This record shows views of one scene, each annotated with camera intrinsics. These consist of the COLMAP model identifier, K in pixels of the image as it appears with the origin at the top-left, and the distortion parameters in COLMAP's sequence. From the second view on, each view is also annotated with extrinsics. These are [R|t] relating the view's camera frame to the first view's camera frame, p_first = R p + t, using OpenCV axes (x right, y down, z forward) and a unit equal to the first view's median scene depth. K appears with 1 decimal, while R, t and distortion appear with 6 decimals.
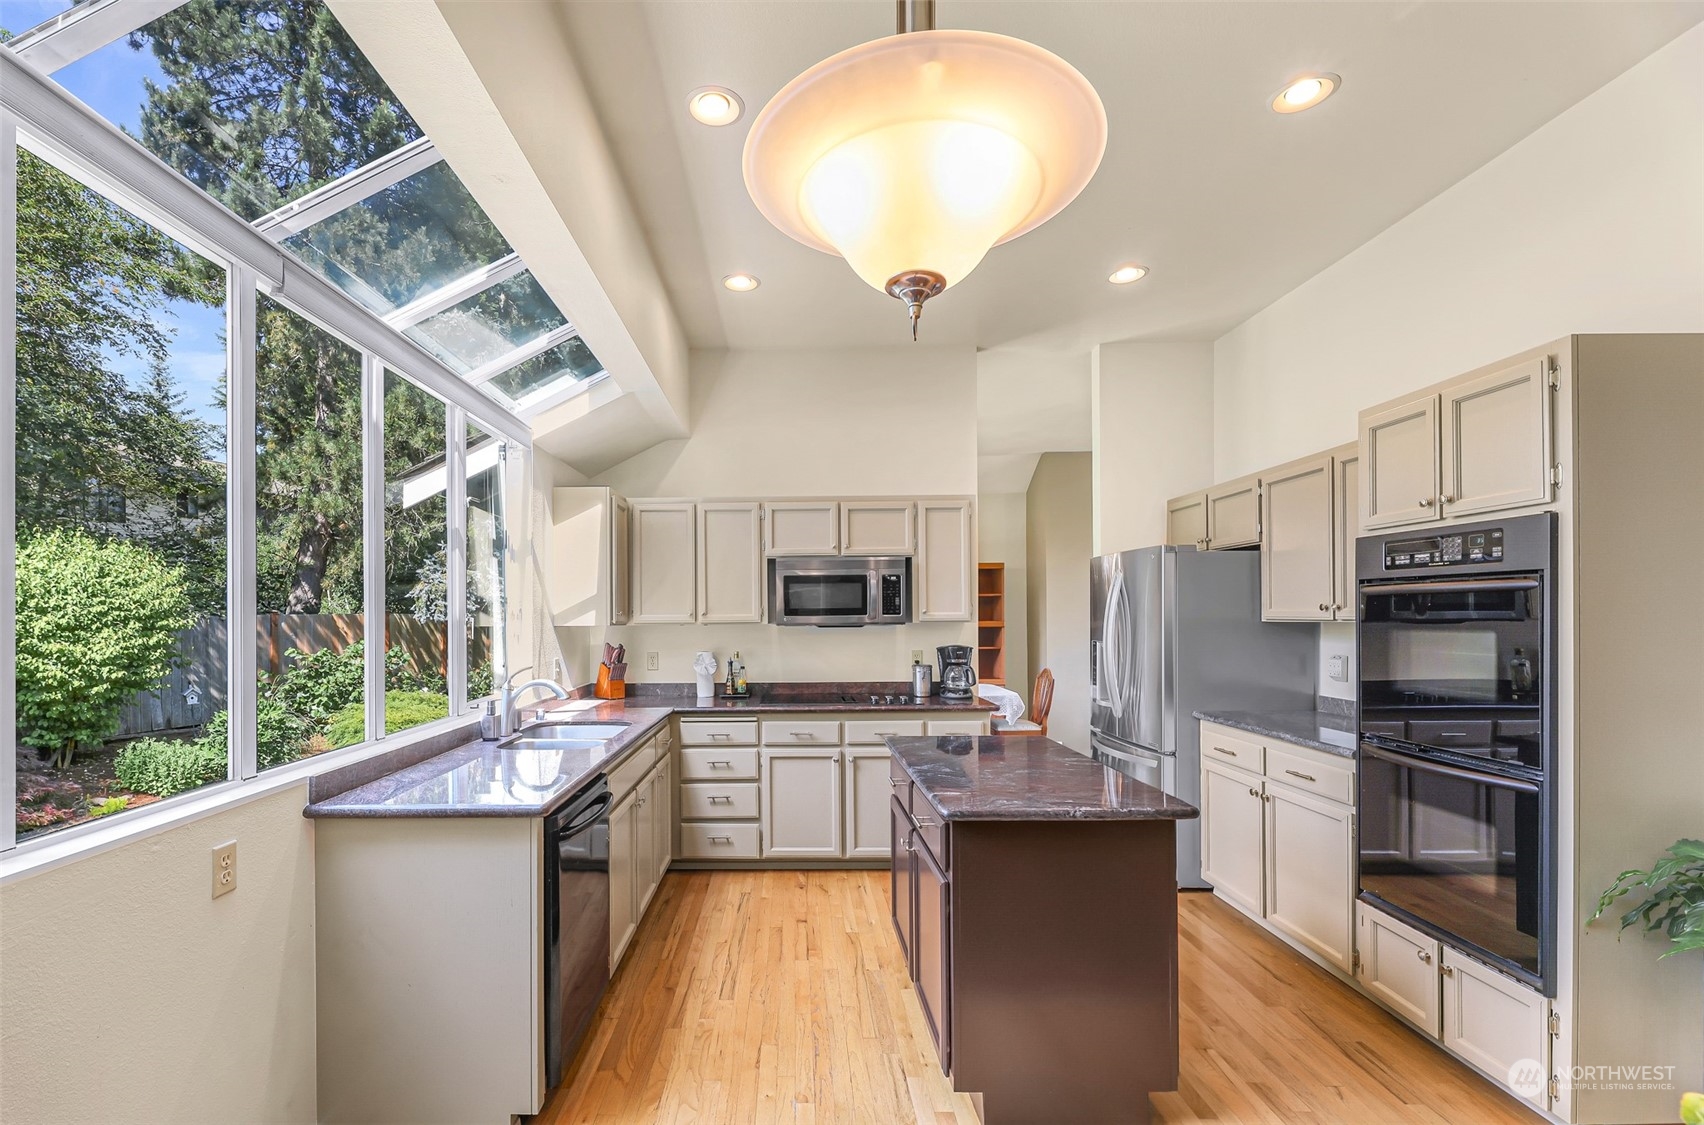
lens RADIAL K [[733.1, 0, 799.1], [0, 733.1, 618.7], [0, 0, 1]] dist [0.000529, -0.000247]
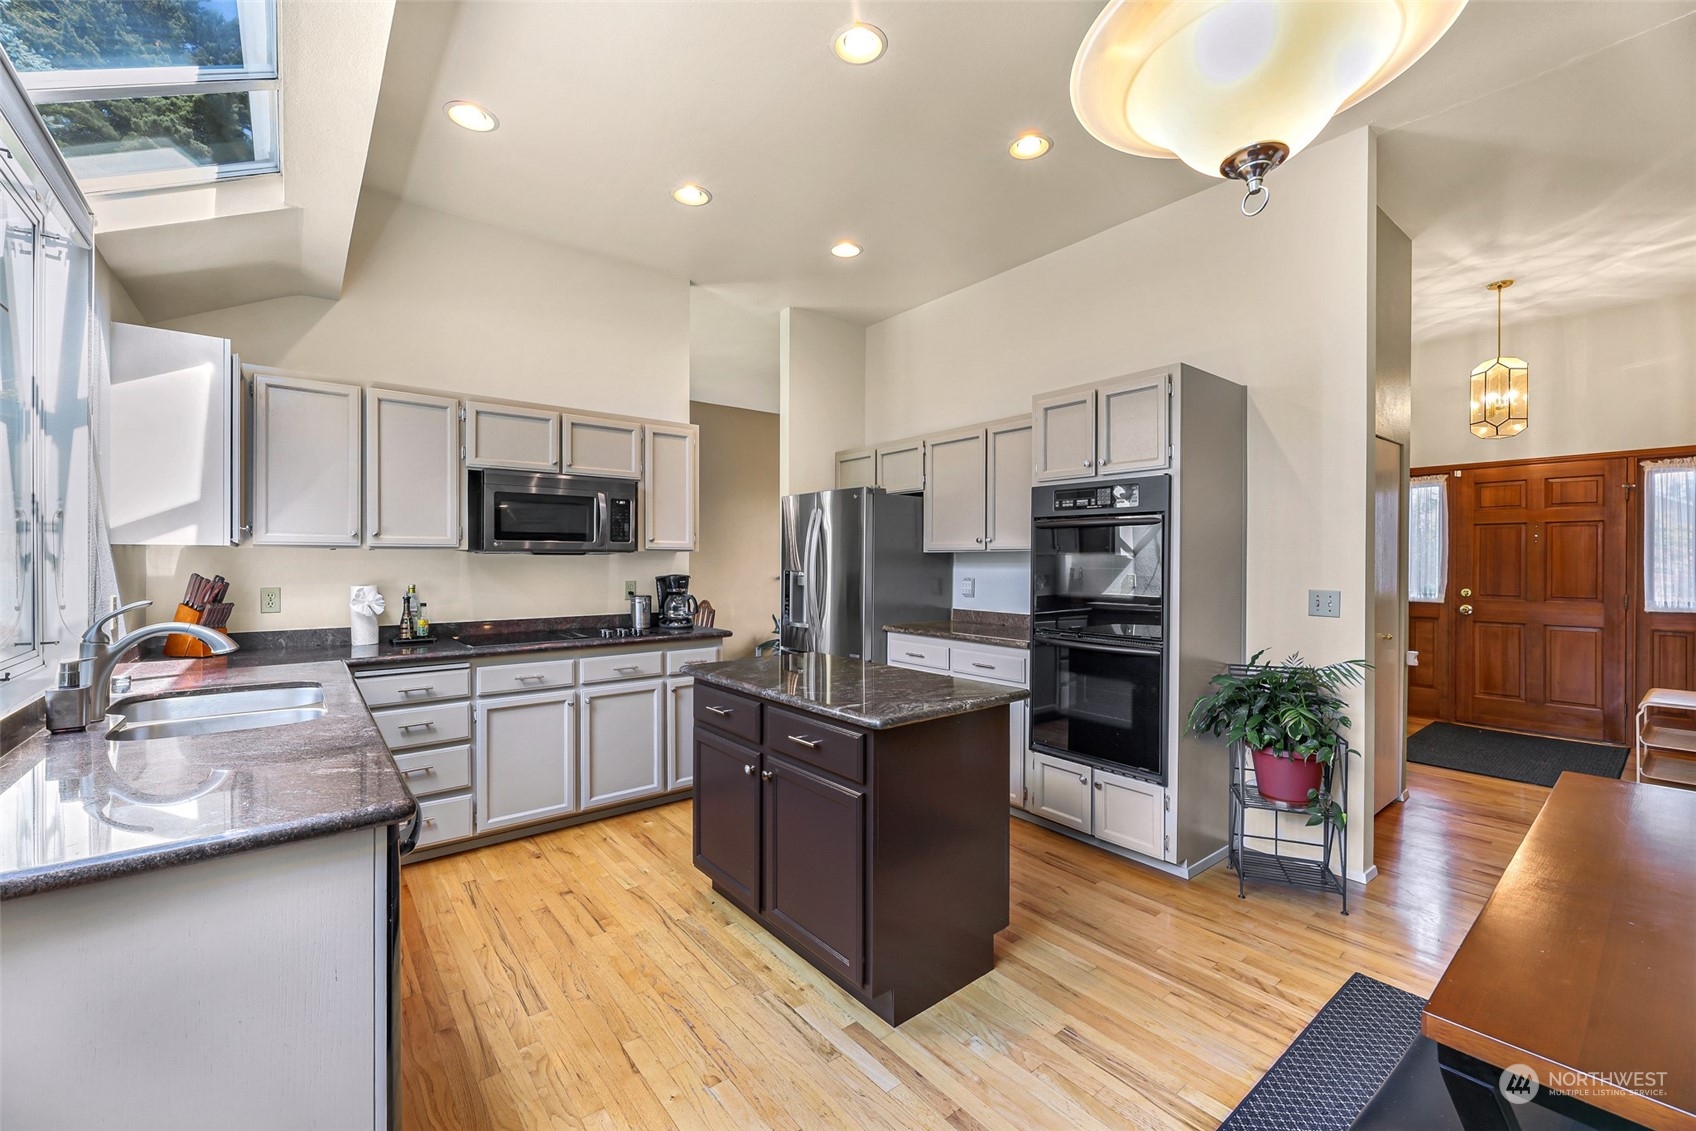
lens RADIAL K [[681.9, 0, 848.0], [0, 681.9, 565.5], [0, 0, 1]] dist [0.000512, 0.000087]
pose [[0.777812, 0.002828, 0.628490, -0.206426], [-0.004044, 0.999992, 0.000505, 0.024792], [-0.628484, -0.002934, 0.777817, 0.149830]]
